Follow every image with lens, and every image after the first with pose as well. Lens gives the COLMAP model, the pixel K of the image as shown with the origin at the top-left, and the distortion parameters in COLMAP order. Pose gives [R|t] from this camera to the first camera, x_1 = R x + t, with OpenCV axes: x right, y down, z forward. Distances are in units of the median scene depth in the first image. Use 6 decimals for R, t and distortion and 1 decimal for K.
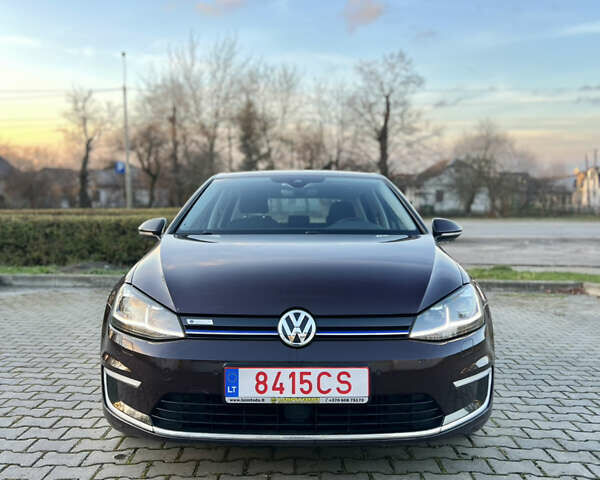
lens RADIAL K [[609.1, 0, 299.8], [0, 609.1, 247.2], [0, 0, 1]] dist [0.065620, -0.095921]
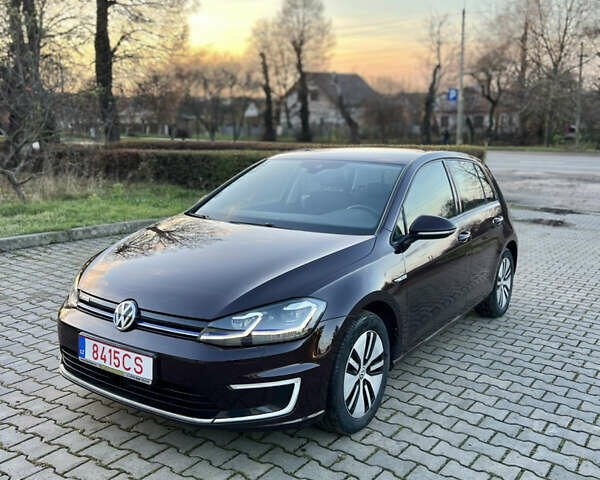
lens RADIAL K [[609.1, 0, 299.8], [0, 609.1, 247.2], [0, 0, 1]] dist [0.065620, -0.095921]
pose [[0.824222, 0.114050, -0.554663, 1.013453], [-0.040870, 0.988934, 0.142614, -0.210632], [0.564790, -0.094877, 0.819763, 0.179000]]
